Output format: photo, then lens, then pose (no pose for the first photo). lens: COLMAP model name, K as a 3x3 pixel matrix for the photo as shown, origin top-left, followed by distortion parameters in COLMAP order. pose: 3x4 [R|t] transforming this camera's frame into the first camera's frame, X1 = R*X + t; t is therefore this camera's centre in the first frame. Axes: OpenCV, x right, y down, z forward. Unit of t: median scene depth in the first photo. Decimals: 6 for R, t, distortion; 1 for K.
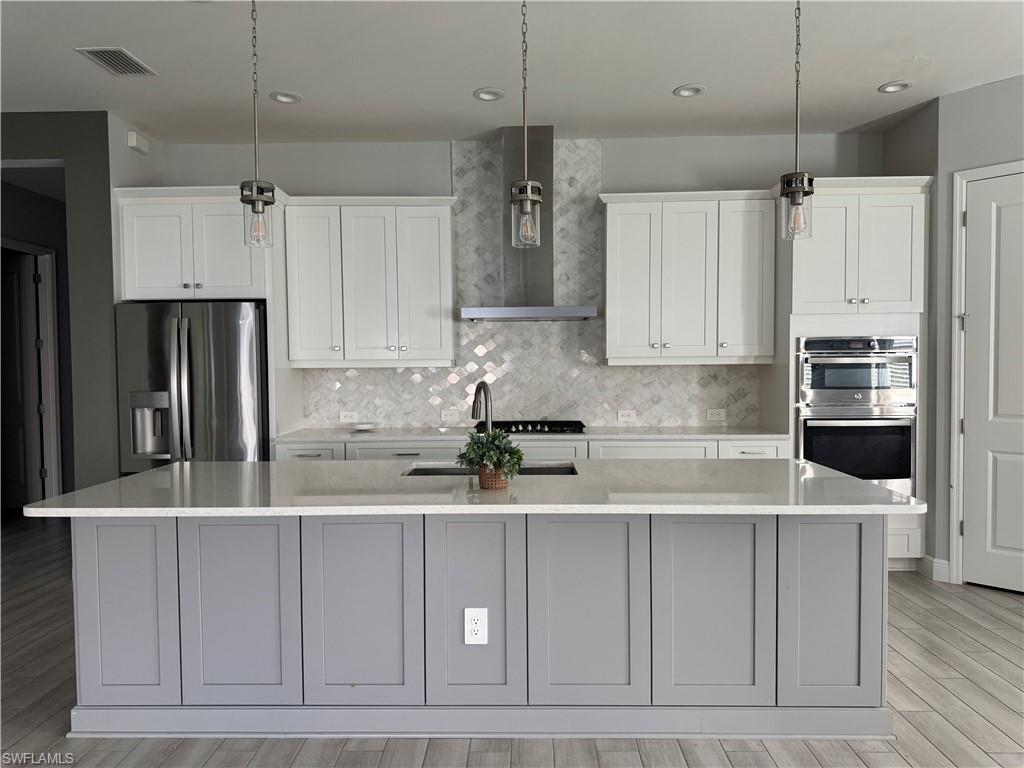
lens RADIAL K [[730.5, 0, 511.0], [0, 730.5, 387.0], [0, 0, 1]] dist [0.025674, -0.006343]
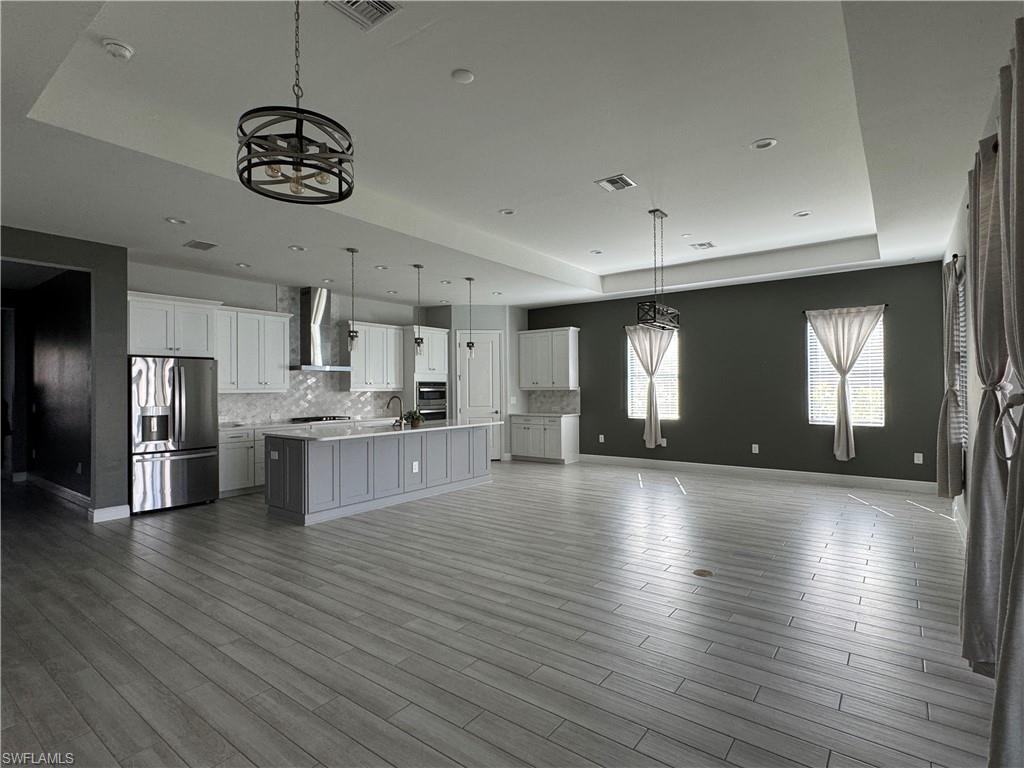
lens RADIAL K [[511.4, 0, 517.0], [0, 511.4, 384.7], [0, 0, 1]] dist [-0.000671, -0.000186]
pose [[0.579116, 0.008717, 0.815199, -0.993896], [0.031155, 0.998976, -0.032815, 0.021388], [-0.814650, 0.044401, 0.578251, -0.448304]]
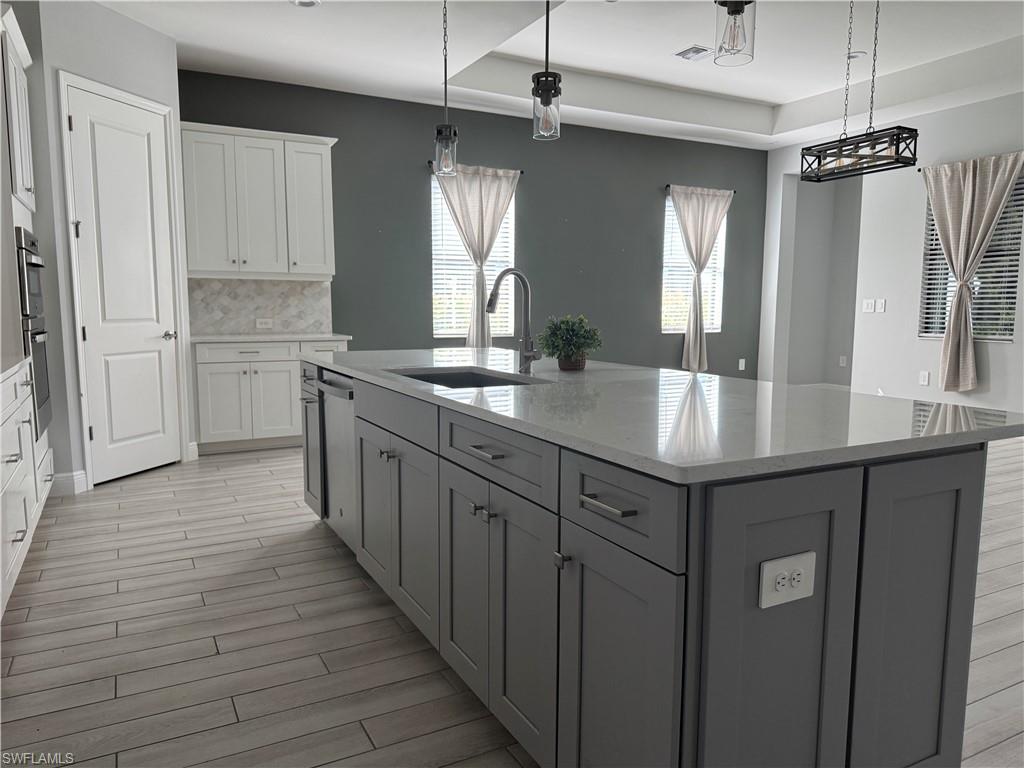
lens RADIAL K [[730.5, 0, 515.3], [0, 730.5, 386.3], [0, 0, 1]] dist [0.025674, -0.006343]
pose [[-0.493011, -0.095465, 0.864770, -0.543622], [0.028146, 0.991691, 0.125522, 0.013652], [-0.869568, 0.086224, -0.486227, 0.951403]]
